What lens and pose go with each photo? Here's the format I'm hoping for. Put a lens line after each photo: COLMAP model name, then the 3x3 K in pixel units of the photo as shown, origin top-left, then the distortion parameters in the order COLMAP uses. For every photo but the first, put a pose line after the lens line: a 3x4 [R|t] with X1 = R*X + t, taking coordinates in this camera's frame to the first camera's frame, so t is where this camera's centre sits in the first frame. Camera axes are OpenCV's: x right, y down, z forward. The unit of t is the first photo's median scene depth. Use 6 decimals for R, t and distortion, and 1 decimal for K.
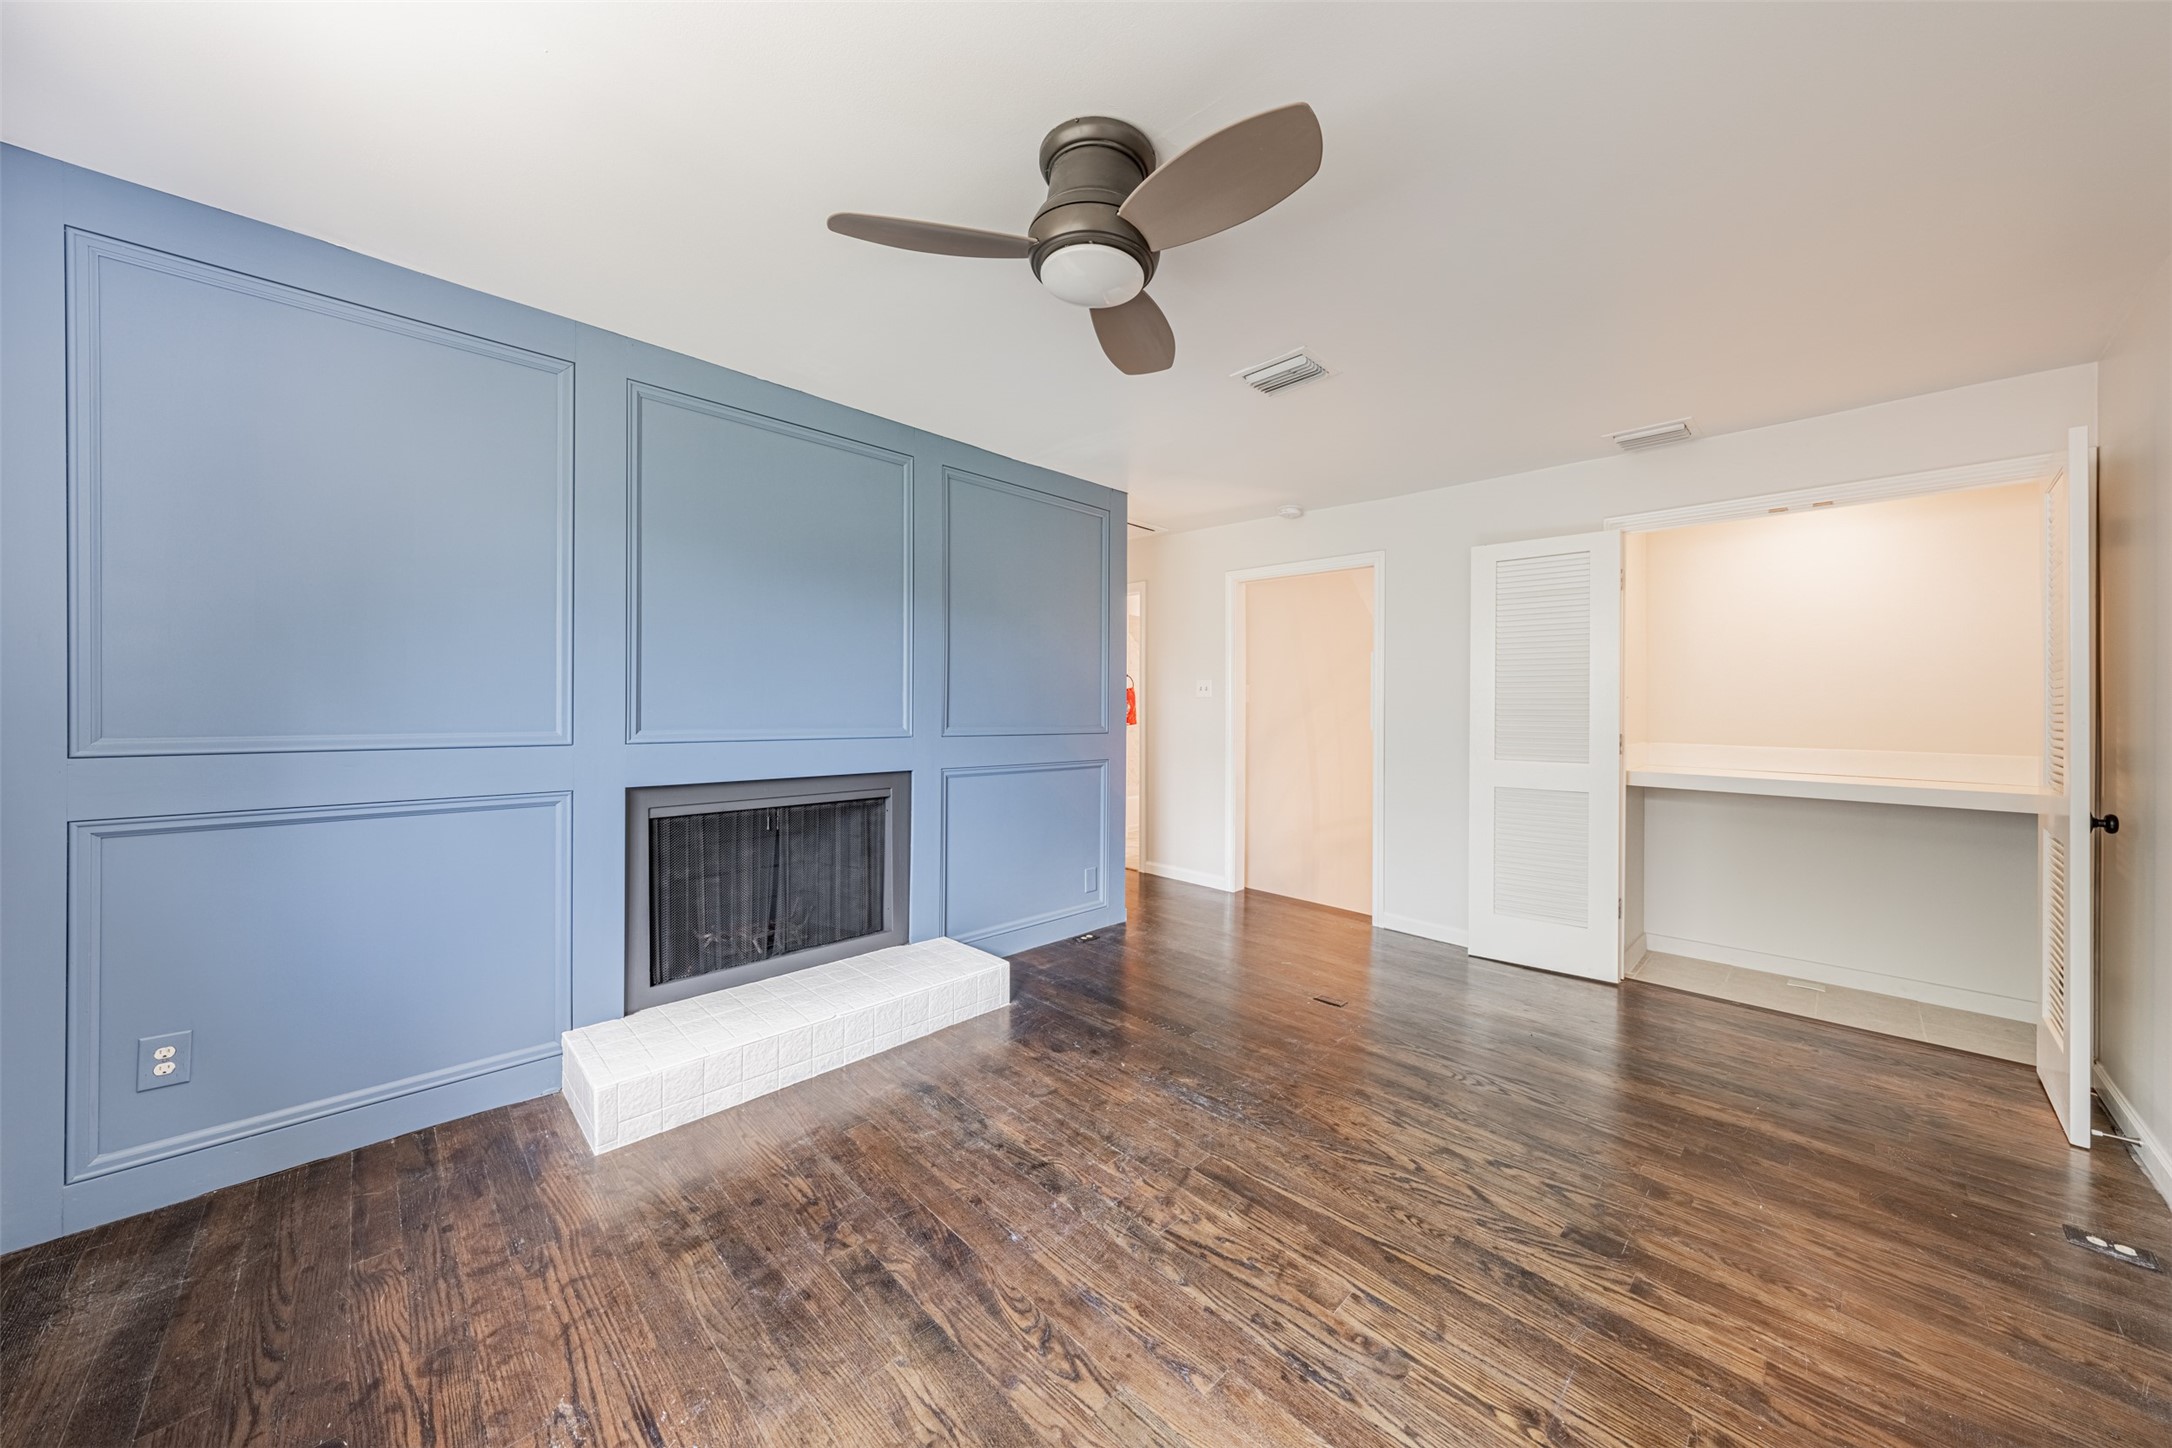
lens RADIAL K [[739.6, 0, 1088.1], [0, 739.6, 711.2], [0, 0, 1]] dist [-0.000932, -0.000062]
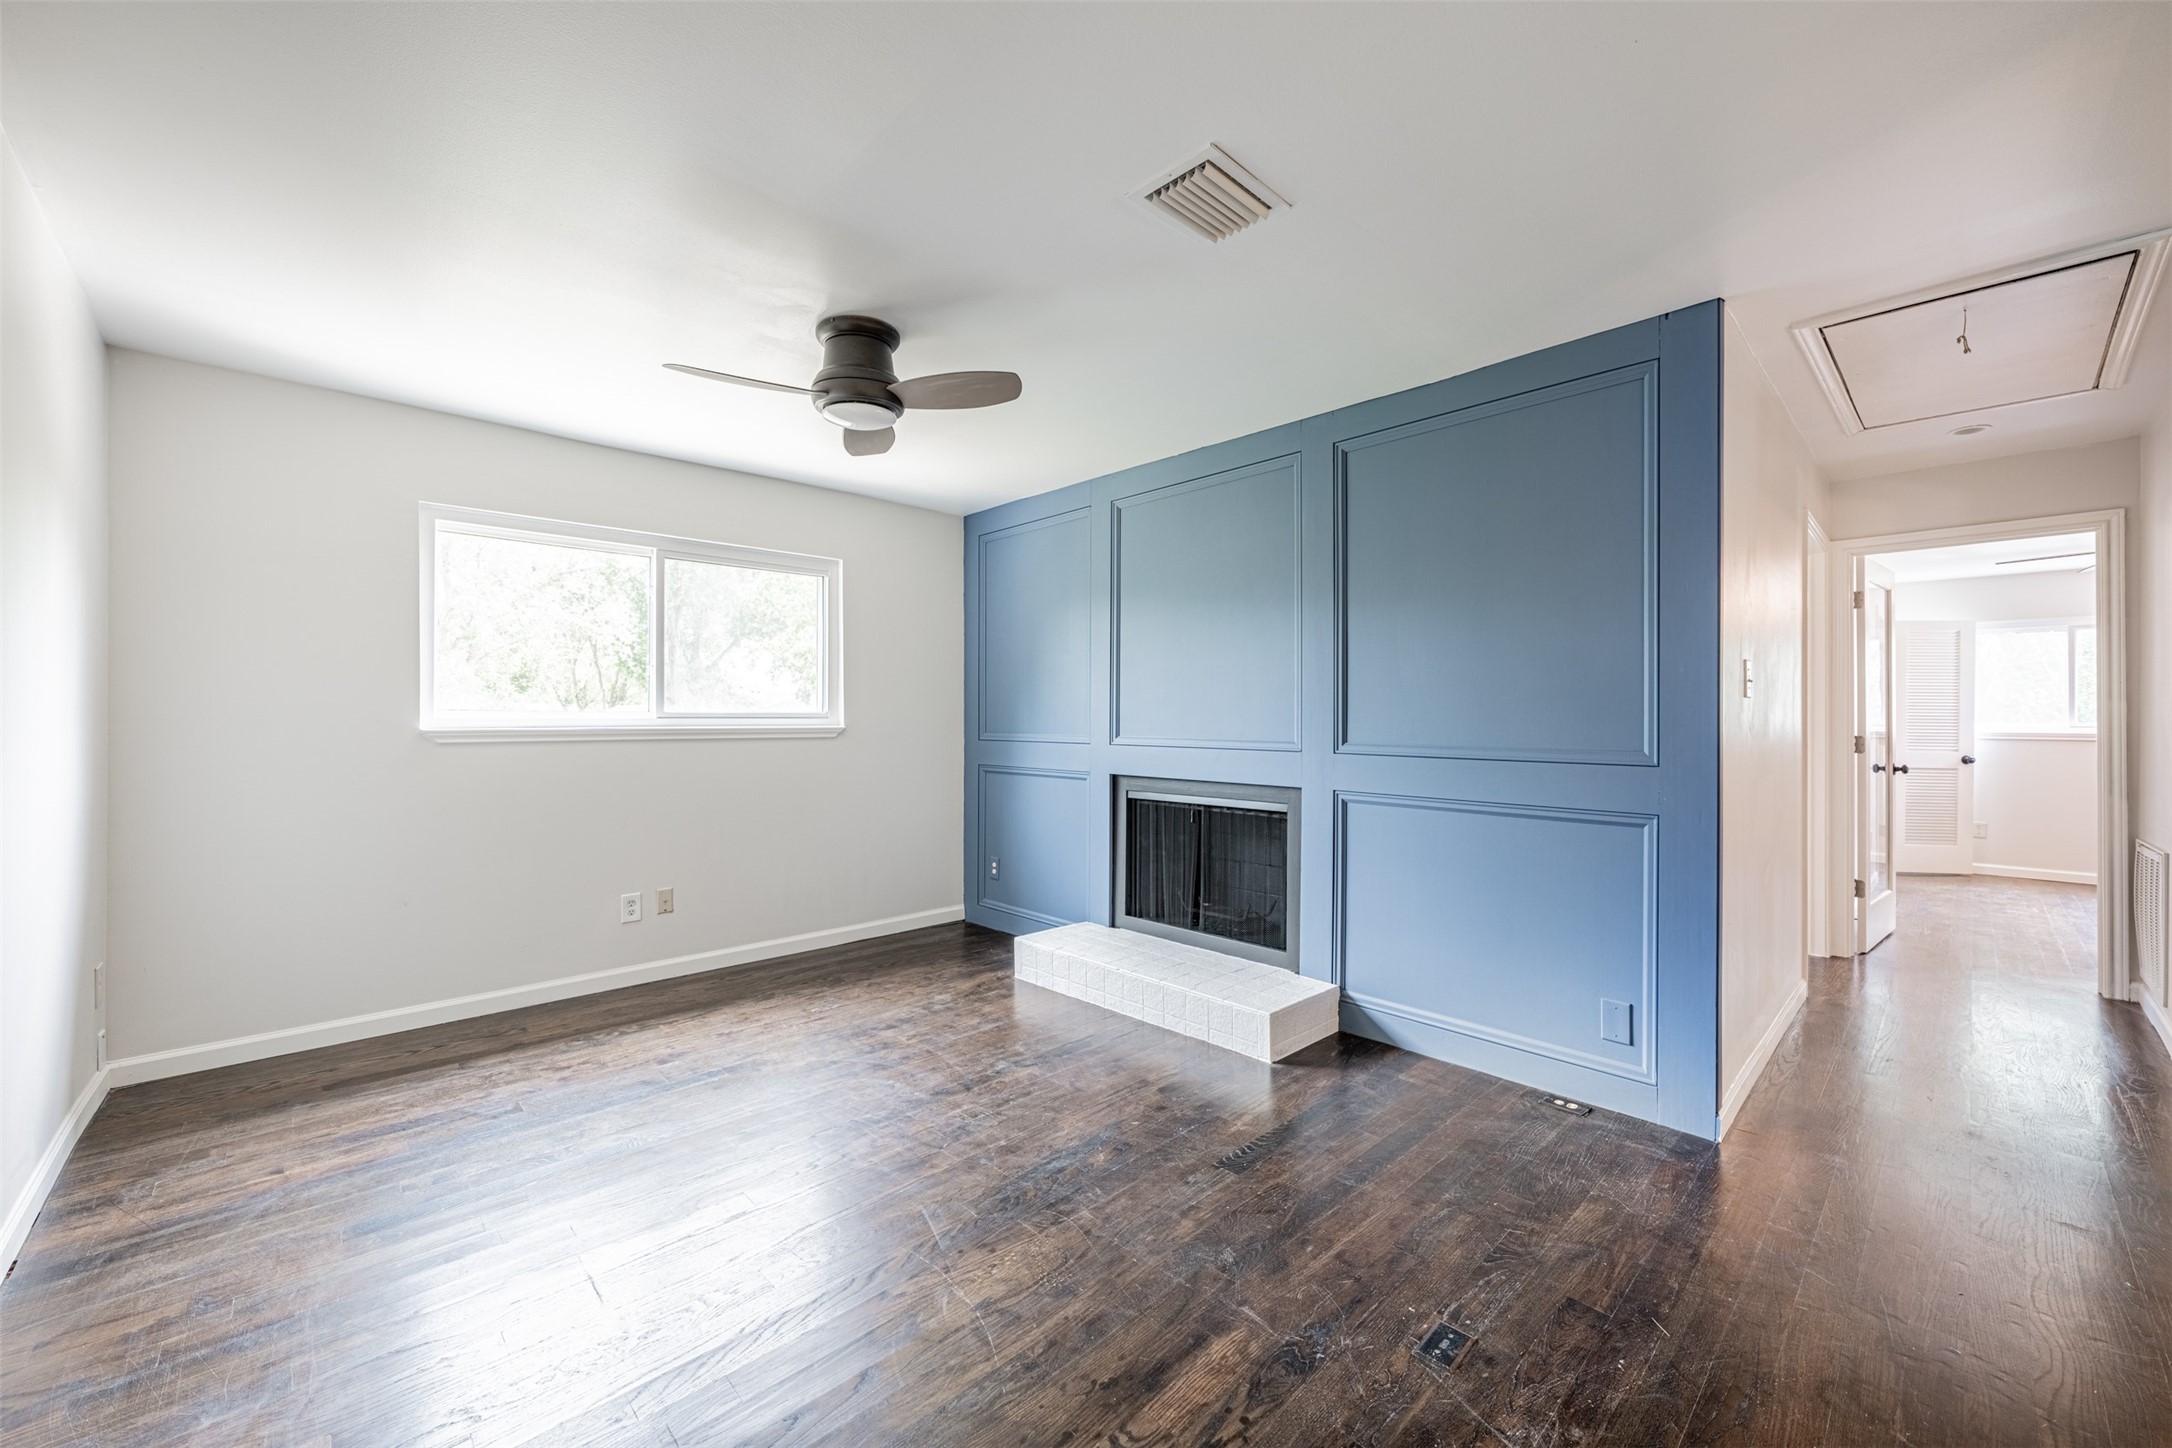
lens RADIAL K [[849.6, 0, 1086.0], [0, 849.6, 718.6], [0, 0, 1]] dist [0.001213, 0.000237]
pose [[-0.020496, -0.004279, -0.999781, 1.065607], [-0.006450, 0.999971, -0.004148, -0.000760], [0.999769, 0.006363, -0.020523, 0.958714]]
